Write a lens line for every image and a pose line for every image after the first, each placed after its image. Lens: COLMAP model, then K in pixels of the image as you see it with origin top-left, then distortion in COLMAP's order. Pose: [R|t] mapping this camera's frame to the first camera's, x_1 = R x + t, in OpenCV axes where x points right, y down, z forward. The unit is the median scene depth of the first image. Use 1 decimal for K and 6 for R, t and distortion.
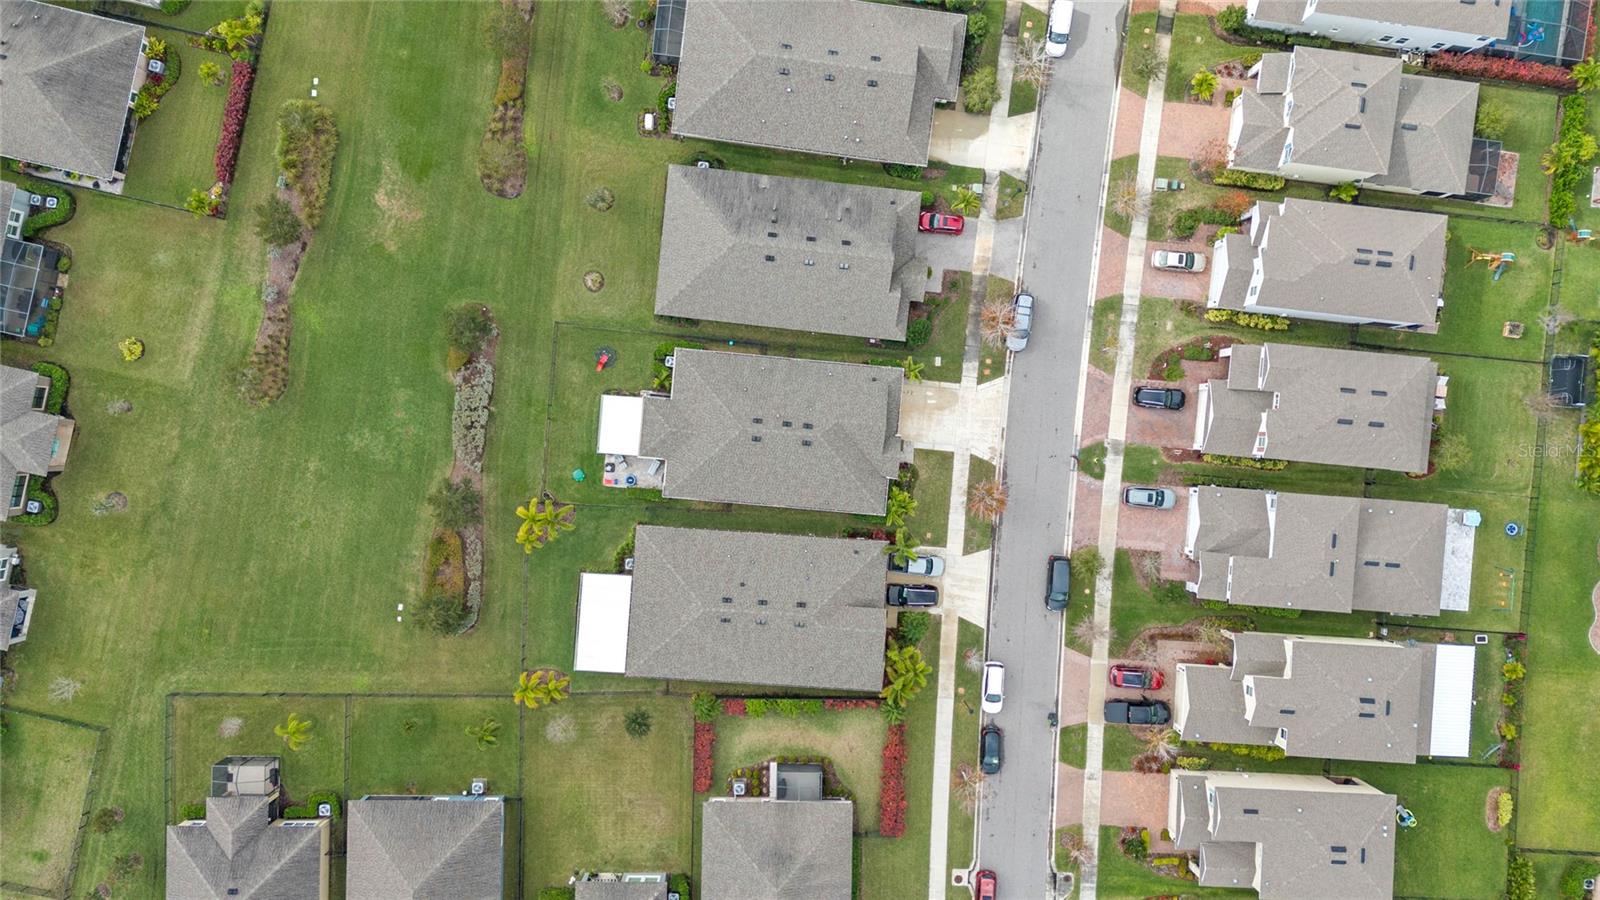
lens RADIAL K [[1143.4, 0, 800.0], [0, 1143.4, 450.0], [0, 0, 1]] dist [0.042602, -0.046266]
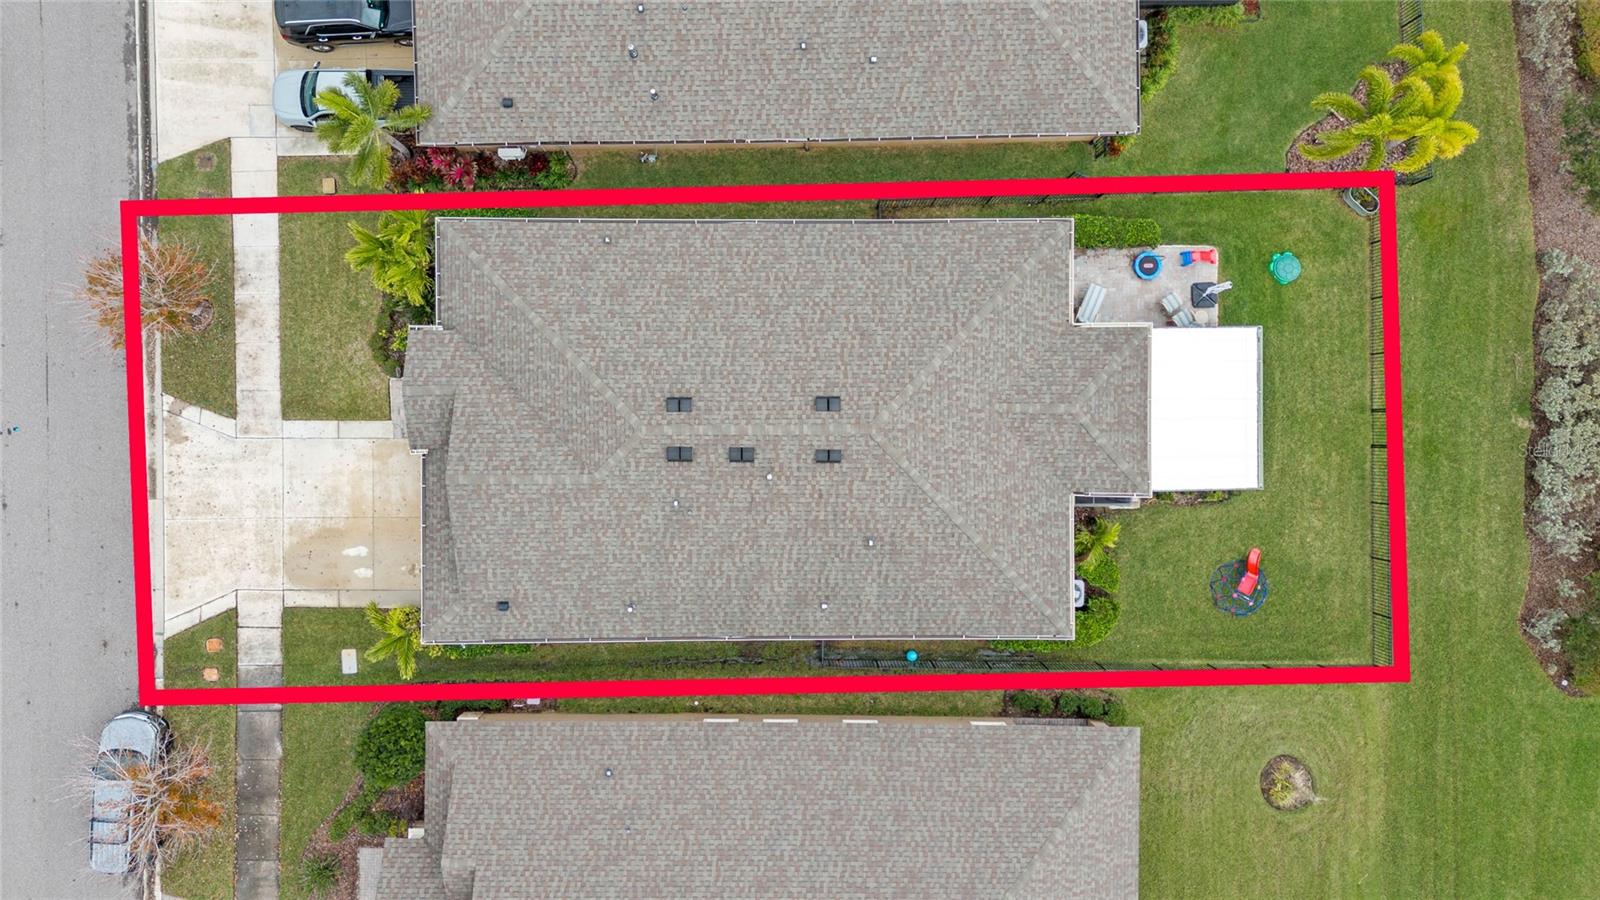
lens RADIAL K [[1143.4, 0, 800.0], [0, 1143.4, 450.0], [0, 0, 1]] dist [0.042602, -0.046266]
pose [[-0.994783, 0.091318, -0.045483, -0.012745], [-0.090102, -0.995536, -0.028113, -0.012566], [-0.047847, -0.023868, 0.998569, 0.631101]]
